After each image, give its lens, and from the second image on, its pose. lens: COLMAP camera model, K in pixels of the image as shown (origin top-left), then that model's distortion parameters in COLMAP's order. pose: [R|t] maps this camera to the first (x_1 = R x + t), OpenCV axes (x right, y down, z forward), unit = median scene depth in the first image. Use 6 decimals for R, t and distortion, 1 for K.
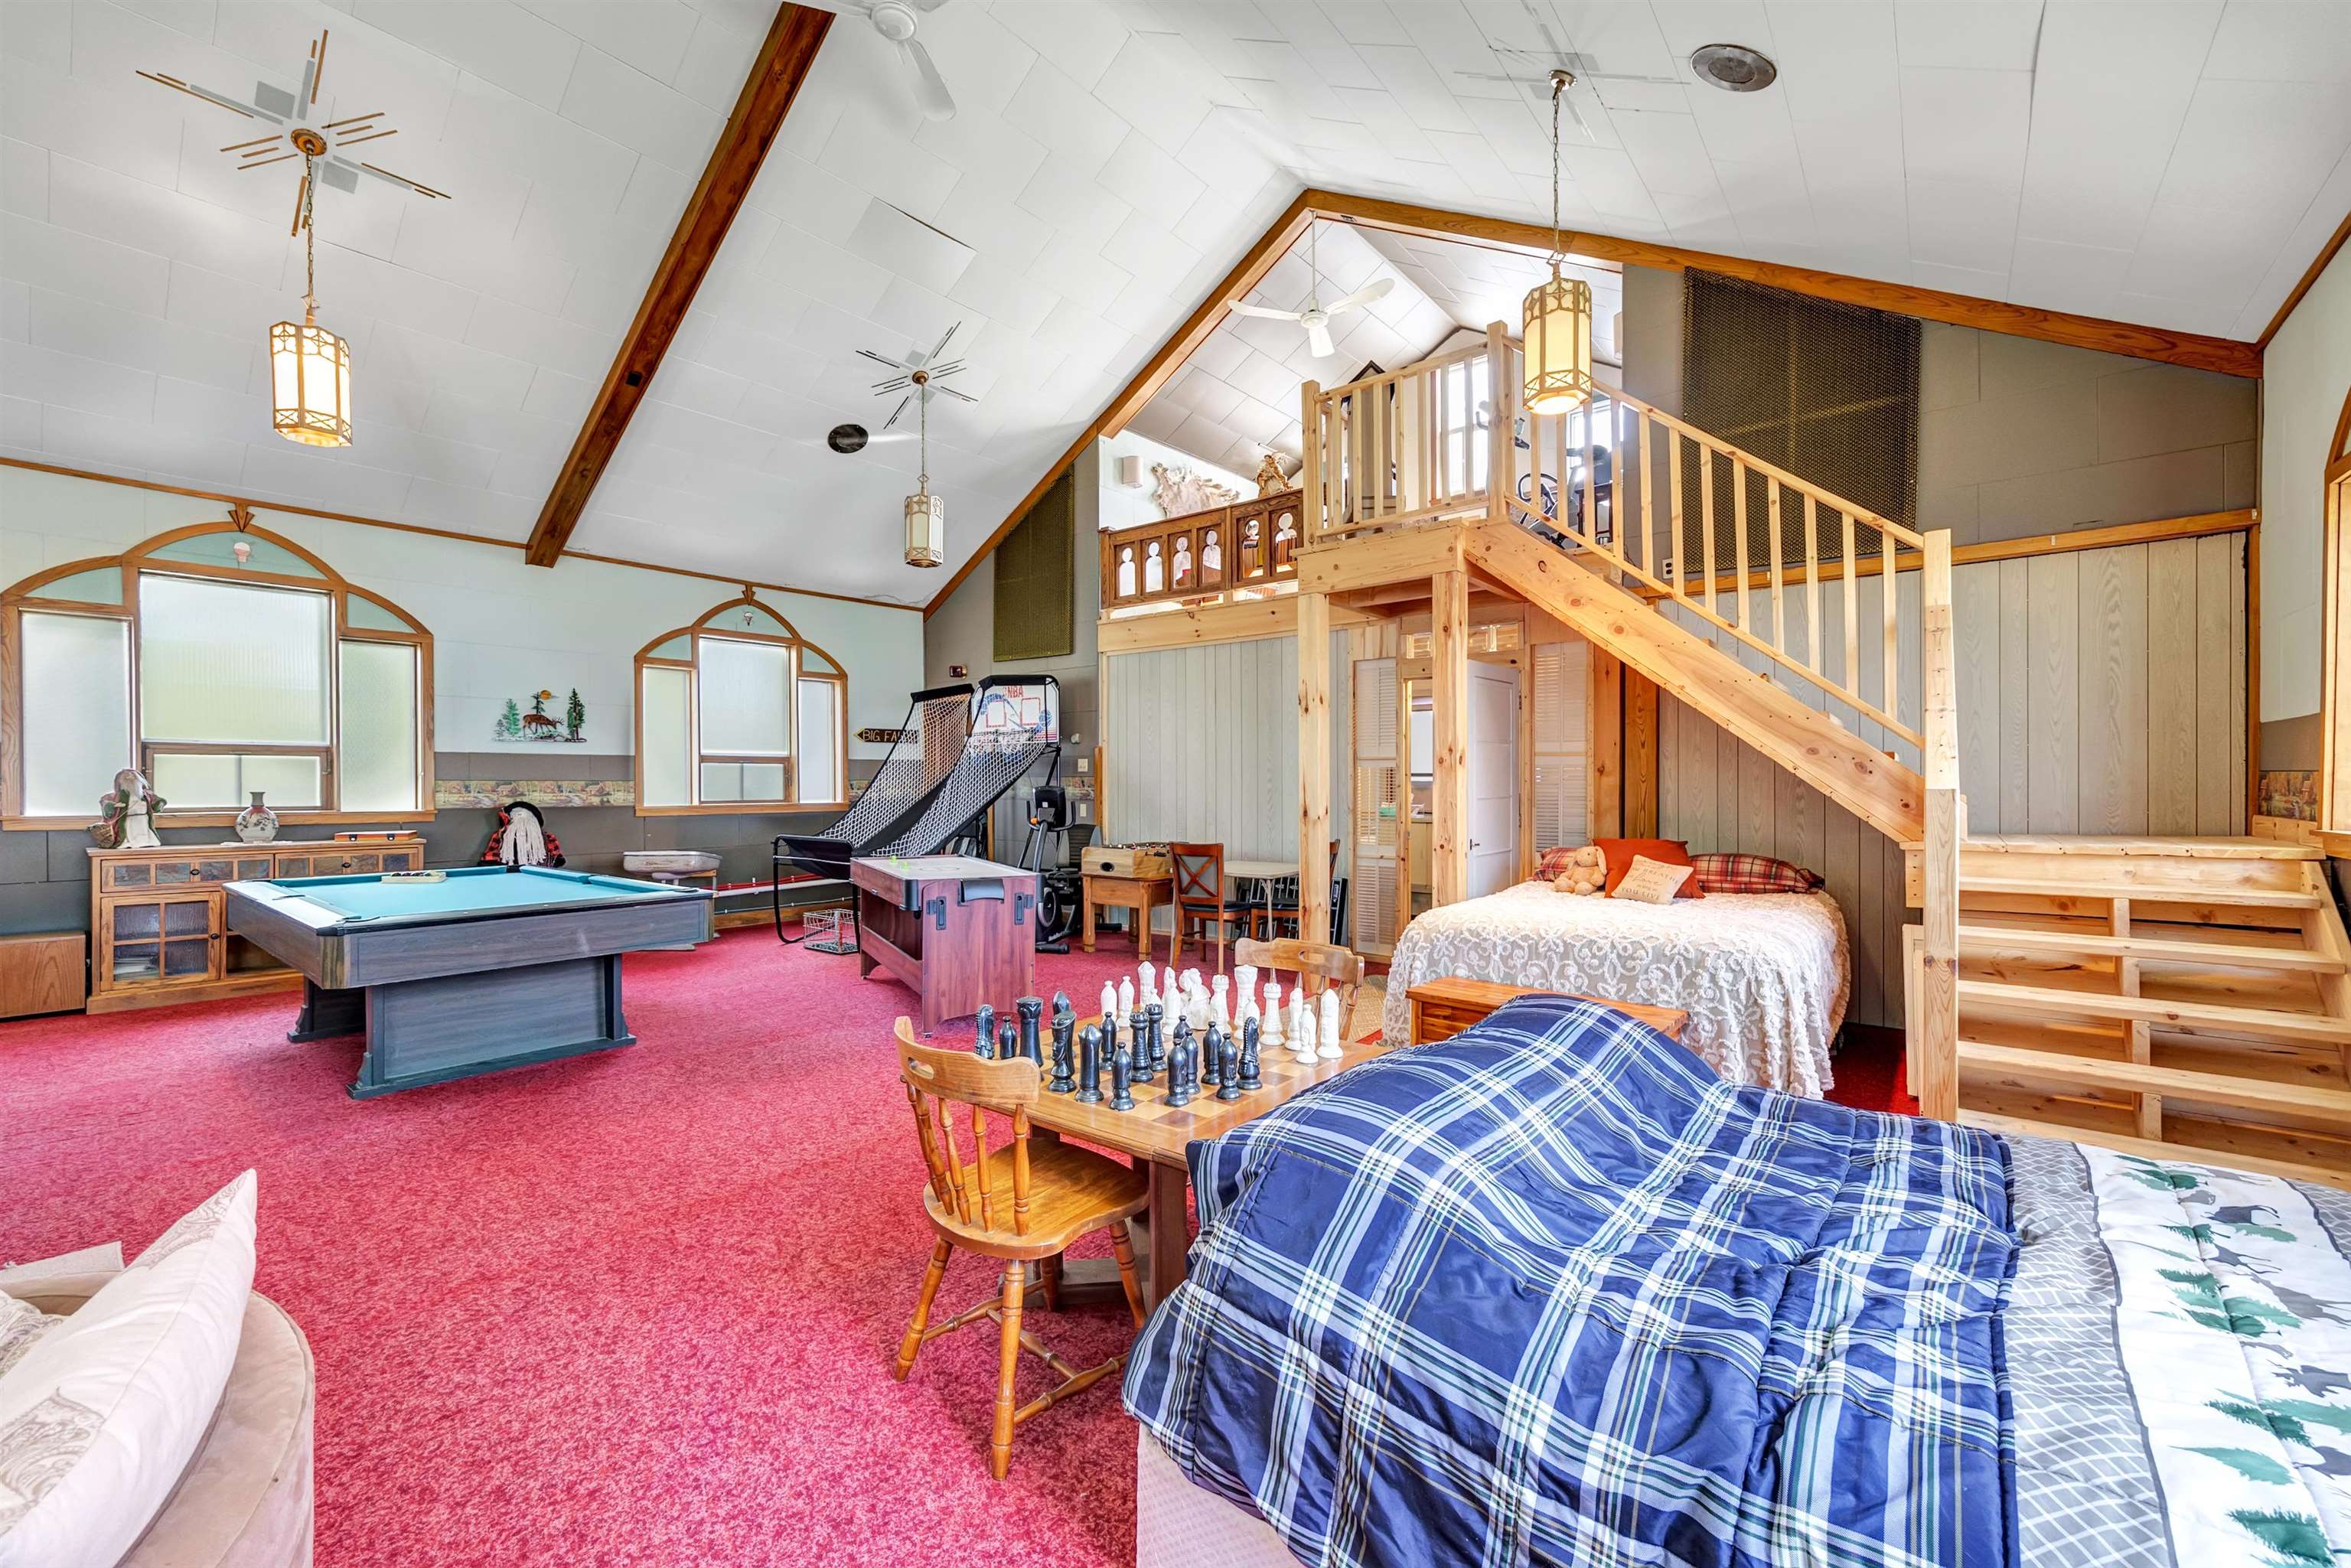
lens RADIAL K [[959.0, 0, 1072.7], [0, 959.0, 785.7], [0, 0, 1]] dist [-0.001862, -0.000250]
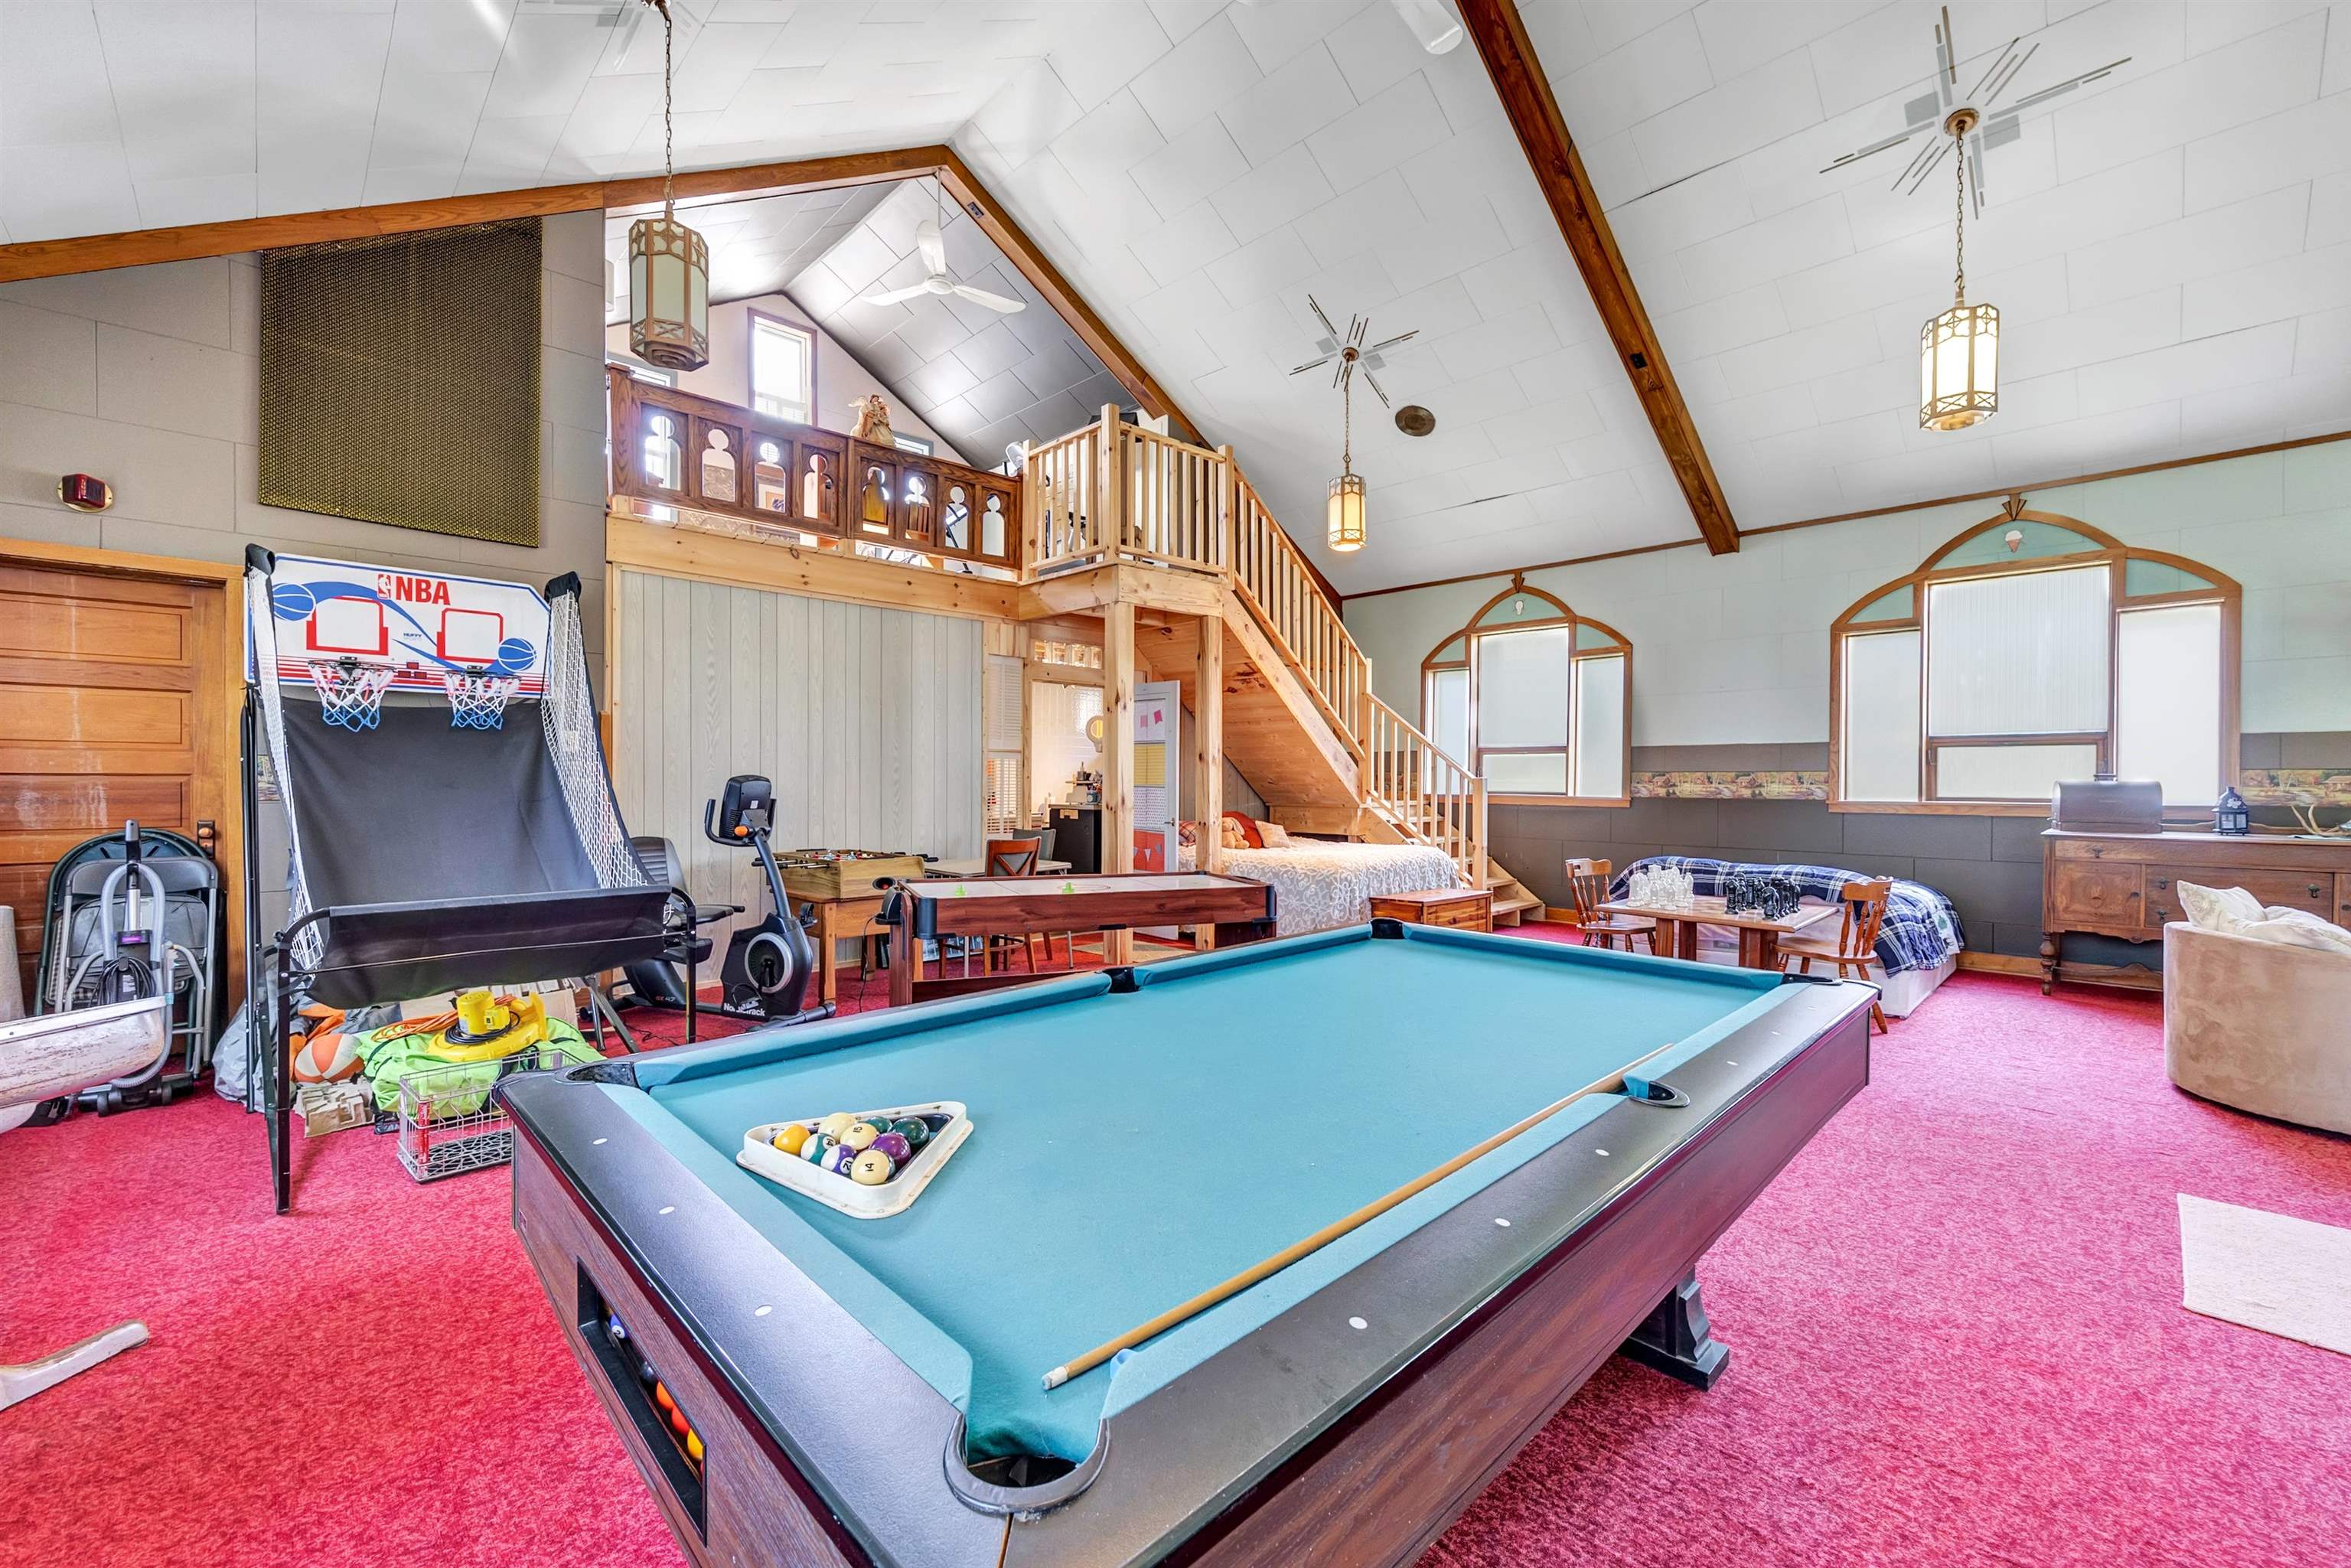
lens RADIAL K [[959.0, 0, 1173.8], [0, 959.0, 785.0], [0, 0, 1]] dist [-0.001862, -0.000250]
pose [[-0.061068, 0.009930, -0.998084, 0.417359], [-0.000009, 0.999951, 0.009949, -0.001122], [0.998134, 0.000617, -0.061065, 0.444871]]
